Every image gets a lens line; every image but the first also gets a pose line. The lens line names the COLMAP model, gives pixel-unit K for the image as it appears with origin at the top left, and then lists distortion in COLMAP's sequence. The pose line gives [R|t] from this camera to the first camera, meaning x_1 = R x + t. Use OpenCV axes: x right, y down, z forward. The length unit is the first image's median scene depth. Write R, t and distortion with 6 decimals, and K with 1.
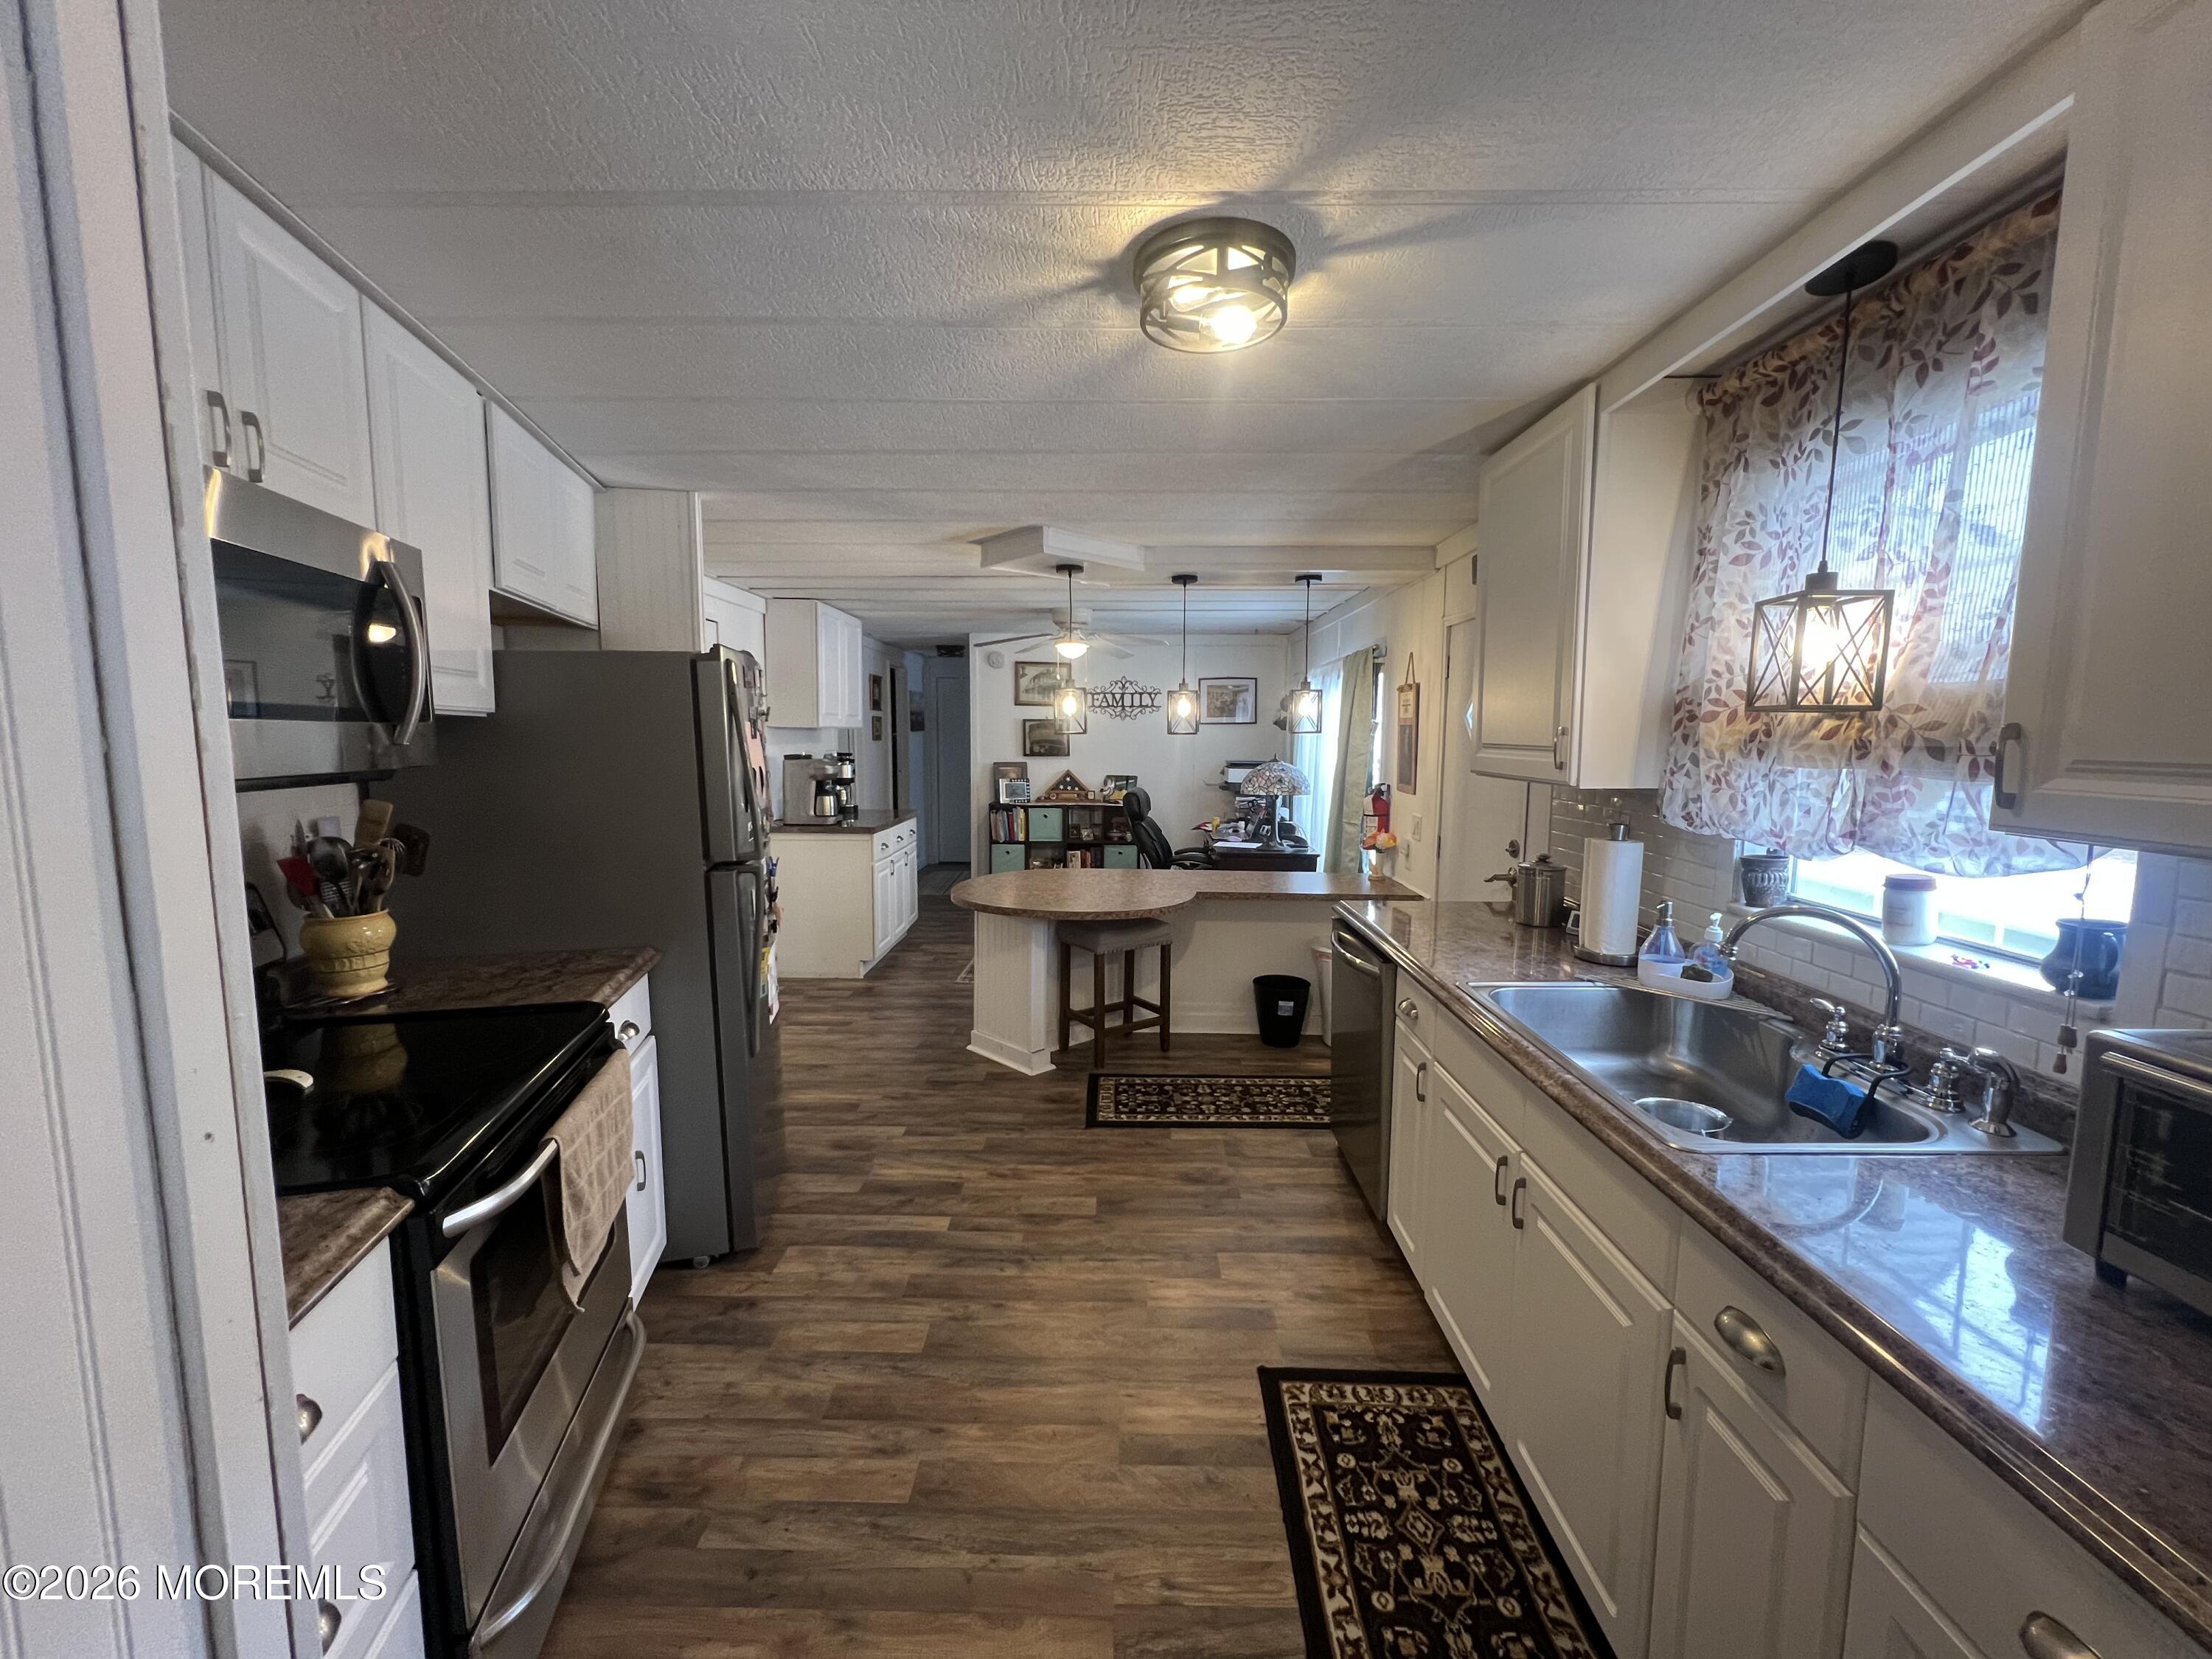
lens RADIAL K [[891.3, 0, 1106.0], [0, 891.3, 829.5], [0, 0, 1]] dist [0.000624, 0.000093]
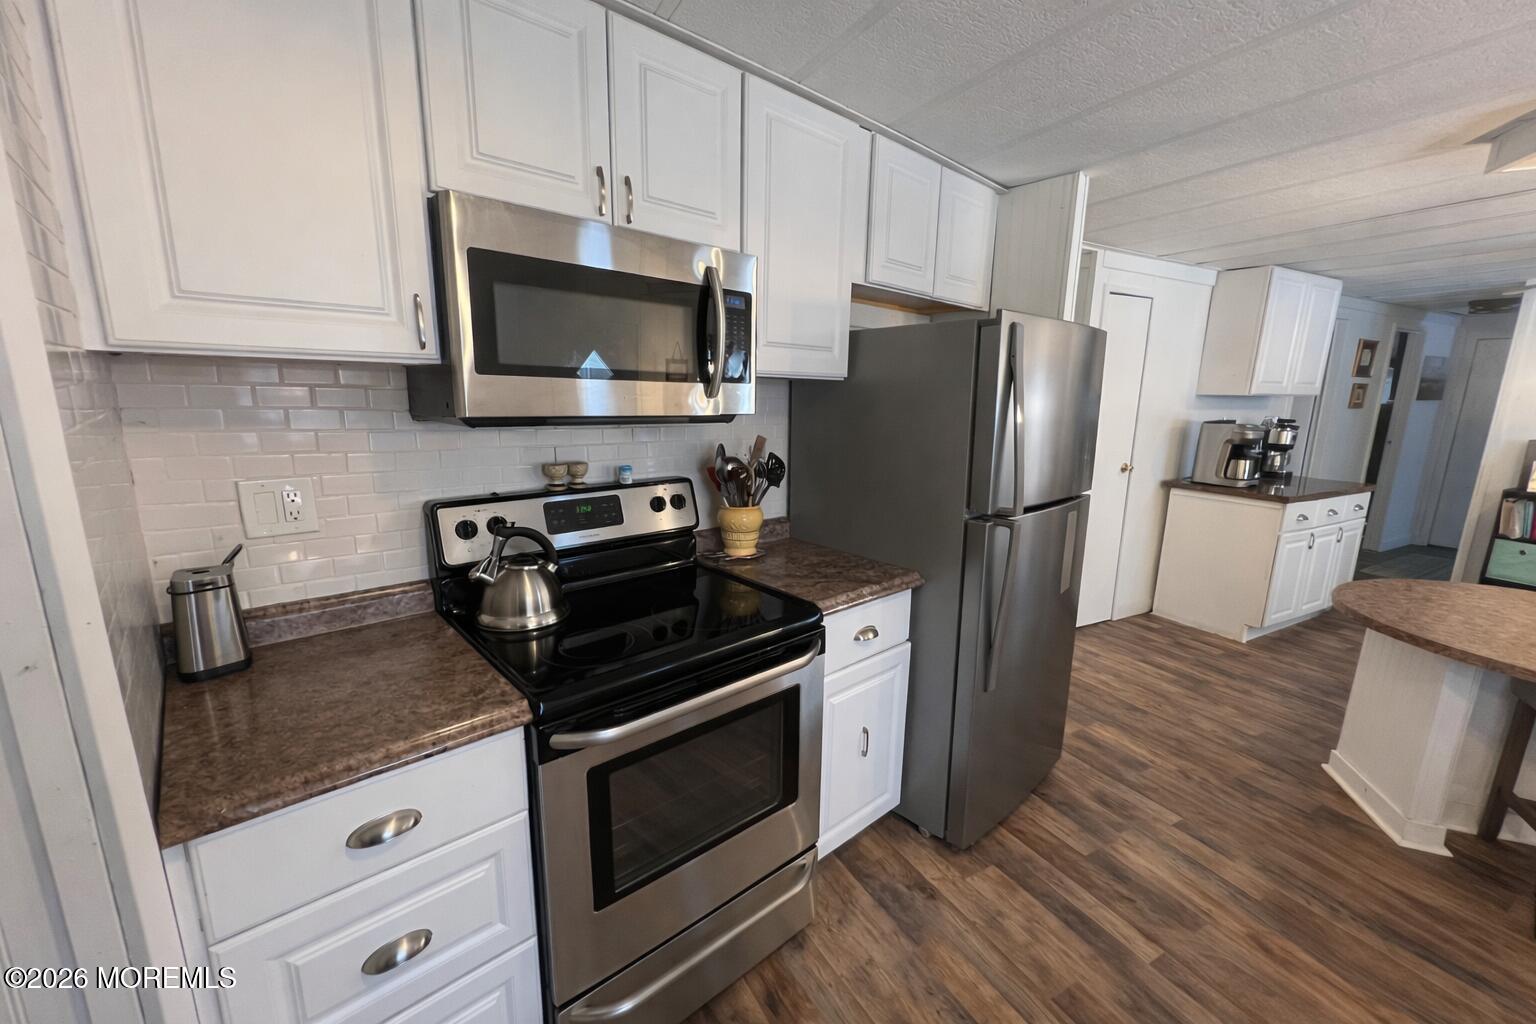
lens RADIAL K [[619.9, 0, 768.0], [0, 619.9, 512.0], [0, 0, 1]] dist [-0.002223, -0.000003]
pose [[0.487304, 0.175800, -0.855353, 0.059229], [-0.109827, 0.984086, 0.139689, -0.026929], [0.866298, 0.025870, 0.498857, 0.246933]]
